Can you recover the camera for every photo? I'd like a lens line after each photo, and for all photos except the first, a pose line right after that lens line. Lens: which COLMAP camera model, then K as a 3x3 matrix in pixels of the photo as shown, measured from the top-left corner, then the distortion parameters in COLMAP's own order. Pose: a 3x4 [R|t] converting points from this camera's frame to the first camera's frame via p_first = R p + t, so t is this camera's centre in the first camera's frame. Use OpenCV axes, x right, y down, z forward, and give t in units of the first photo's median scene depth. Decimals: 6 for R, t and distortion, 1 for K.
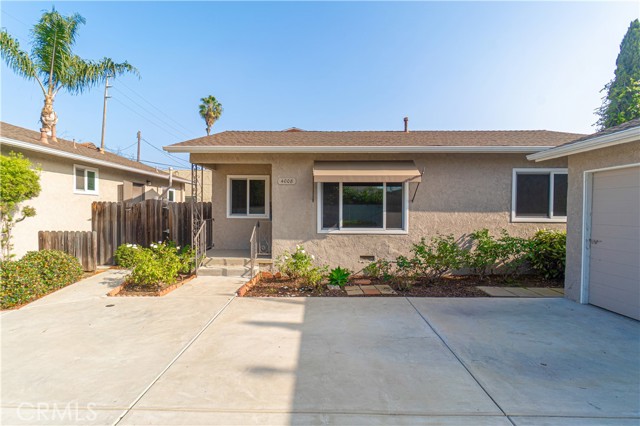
lens RADIAL K [[298.5, 0, 320.0], [0, 298.5, 213.0], [0, 0, 1]] dist [0.000783, 0.000496]
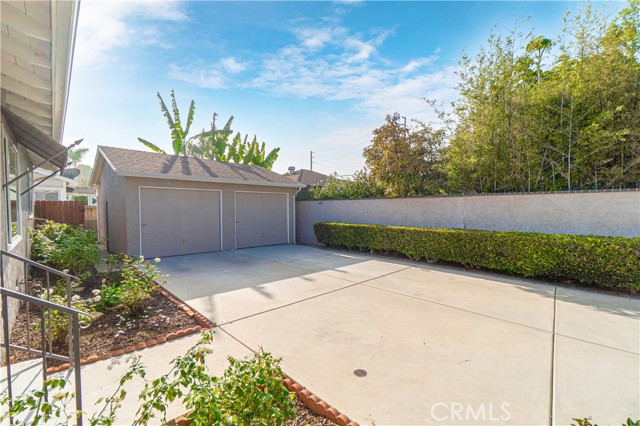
lens RADIAL K [[276.1, 0, 309.8], [0, 276.1, 213.3], [0, 0, 1]] dist [-0.000868, -0.000234]
pose [[-0.684042, -0.011755, 0.729348, -0.688725], [0.008029, 0.999688, 0.023642, -0.006483], [-0.729398, 0.022028, -0.683735, 0.964171]]
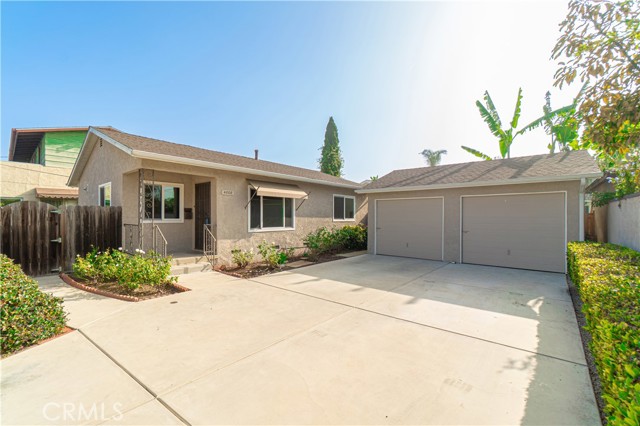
lens RADIAL K [[267.7, 0, 306.2], [0, 267.7, 216.3], [0, 0, 1]] dist [-0.000645, -0.000230]
pose [[0.659779, 0.000020, 0.751460, -0.754949], [0.006464, 0.999963, -0.005703, 0.003577], [-0.751432, 0.008620, 0.659754, -0.005516]]
